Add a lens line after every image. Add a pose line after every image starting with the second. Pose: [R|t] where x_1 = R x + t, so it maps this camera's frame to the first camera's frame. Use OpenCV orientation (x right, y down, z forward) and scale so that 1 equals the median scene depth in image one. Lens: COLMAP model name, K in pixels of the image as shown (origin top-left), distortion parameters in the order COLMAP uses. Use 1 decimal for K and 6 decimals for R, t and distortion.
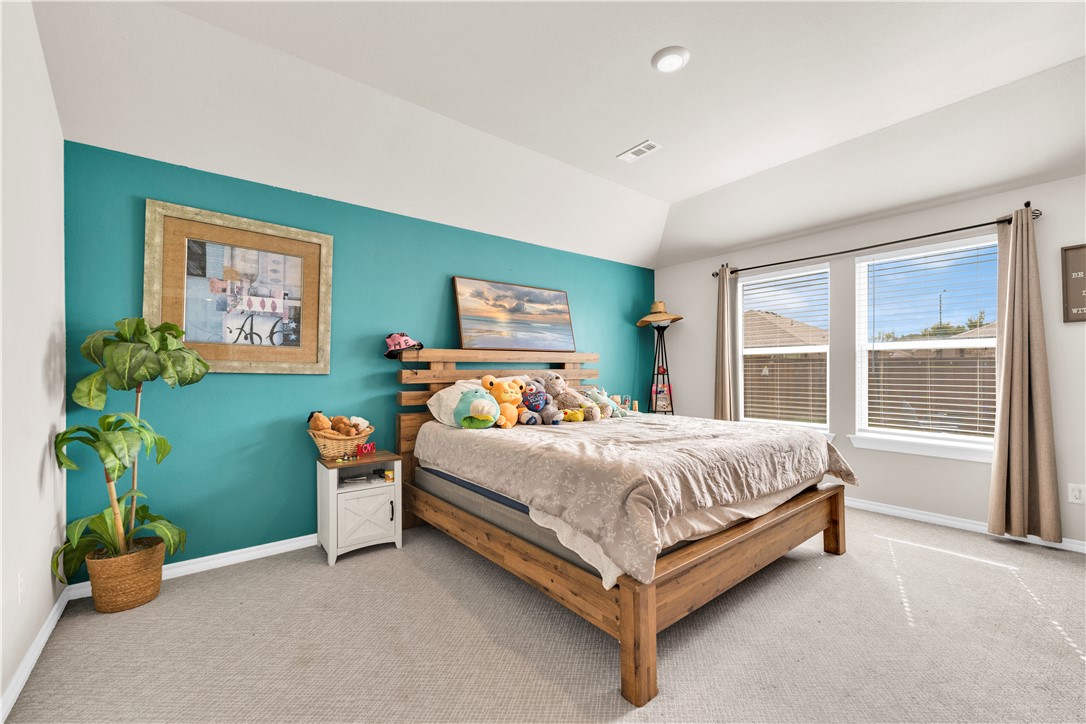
lens RADIAL K [[445.1, 0, 545.0], [0, 445.1, 368.9], [0, 0, 1]] dist [0.001239, 0.000704]
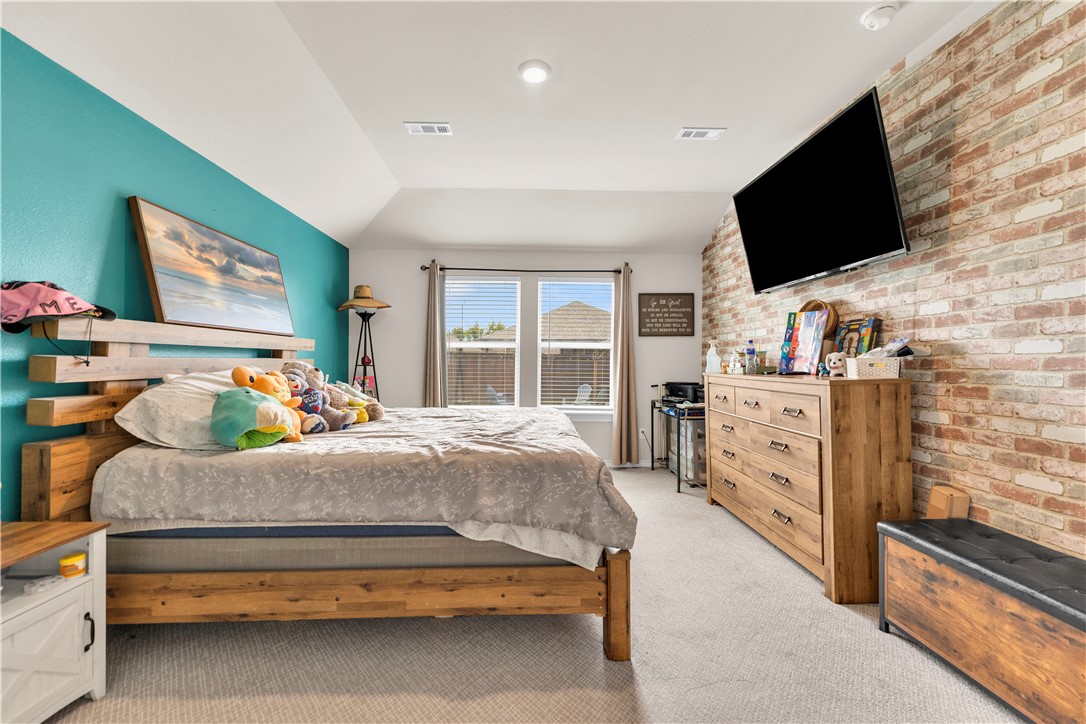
lens RADIAL K [[445.1, 0, 546.1], [0, 445.1, 361.9], [0, 0, 1]] dist [0.001239, 0.000704]
pose [[0.587002, 0.009165, 0.809533, -0.398152], [-0.013363, 0.999909, -0.001631, 0.002569], [-0.809475, -0.009861, 0.587071, 0.243681]]
